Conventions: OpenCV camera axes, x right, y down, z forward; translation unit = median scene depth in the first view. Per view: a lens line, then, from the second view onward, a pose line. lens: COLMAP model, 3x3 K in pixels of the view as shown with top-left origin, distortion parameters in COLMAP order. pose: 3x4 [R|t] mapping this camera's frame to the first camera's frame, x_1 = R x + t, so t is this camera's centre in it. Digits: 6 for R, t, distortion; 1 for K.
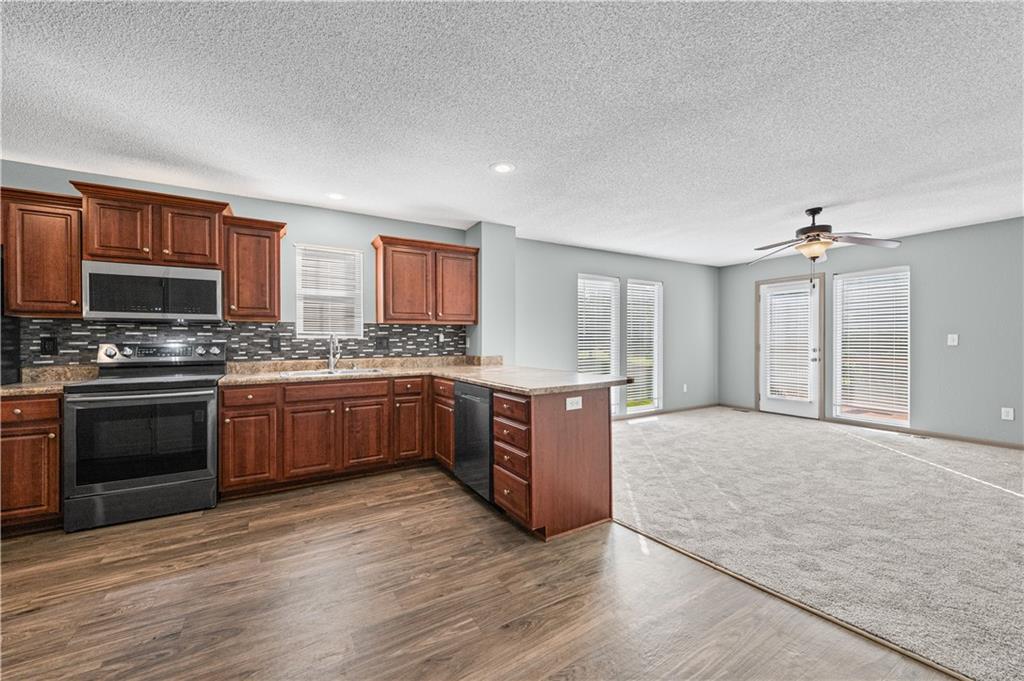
lens RADIAL K [[399.9, 0, 509.9], [0, 399.9, 338.1], [0, 0, 1]] dist [0.004715, -0.000485]
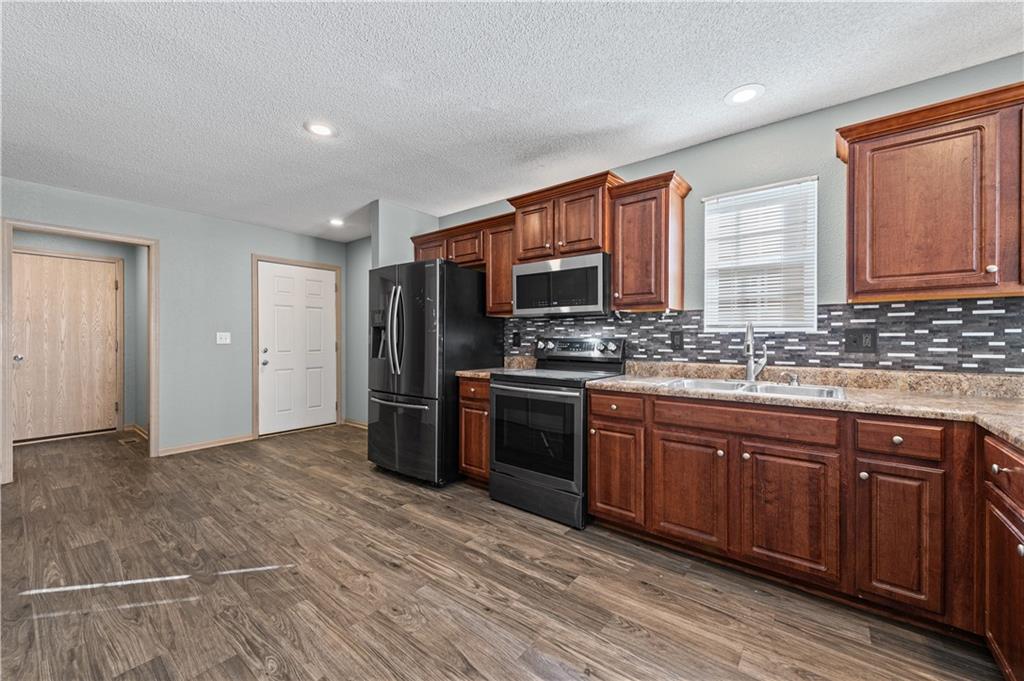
lens RADIAL K [[399.9, 0, 509.9], [0, 399.9, 338.1], [0, 0, 1]] dist [0.004715, -0.000485]
pose [[0.358537, 0.005318, -0.933500, 0.004674], [0.002338, 0.999976, 0.006594, 0.005843], [0.933513, -0.004547, 0.358516, 0.464244]]
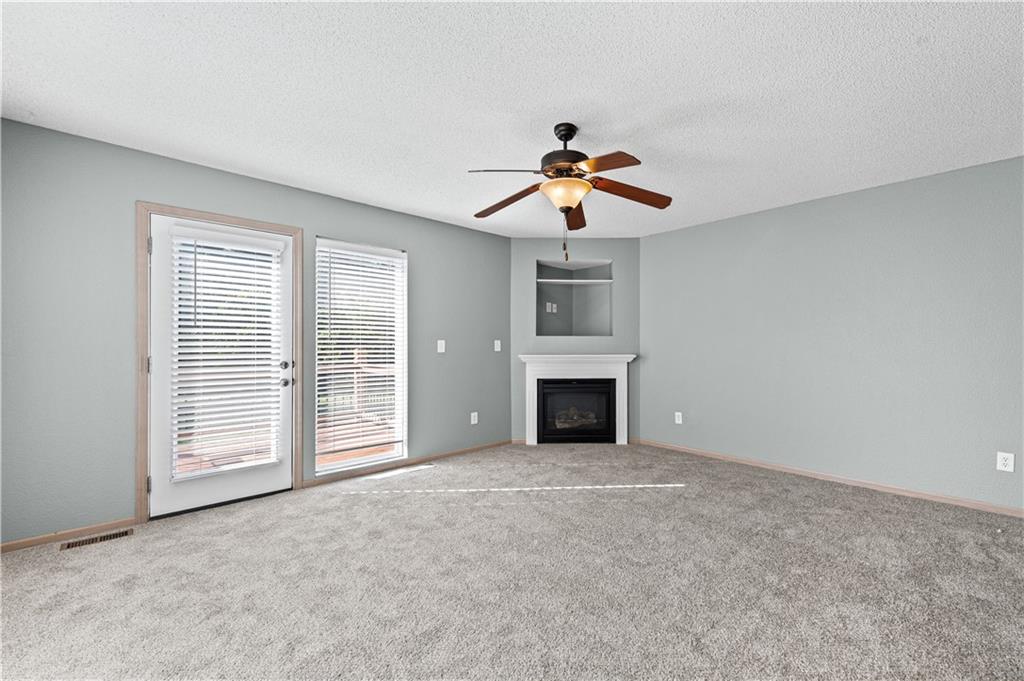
lens RADIAL K [[417.1, 0, 569.2], [0, 417.1, 343.2], [0, 0, 1]] dist [0.002020, -0.000088]
pose [[-0.275765, 0.007806, 0.961193, 0.172914], [-0.004198, 0.999948, -0.009325, 0.006271], [-0.961216, -0.006607, -0.275718, 1.298480]]
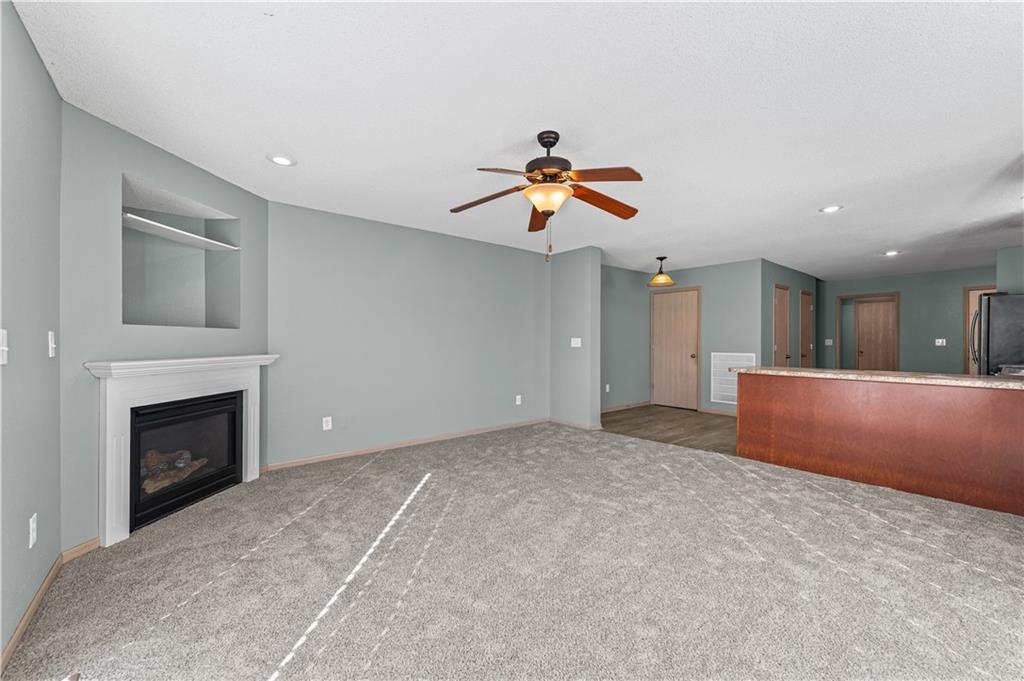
lens RADIAL K [[399.9, 0, 509.9], [0, 399.9, 338.1], [0, 0, 1]] dist [0.004715, -0.000485]
pose [[-0.989232, 0.002736, -0.146332, 1.004602], [0.004436, 0.999926, -0.011291, 0.003355], [0.146290, -0.011818, -0.989171, 1.797074]]
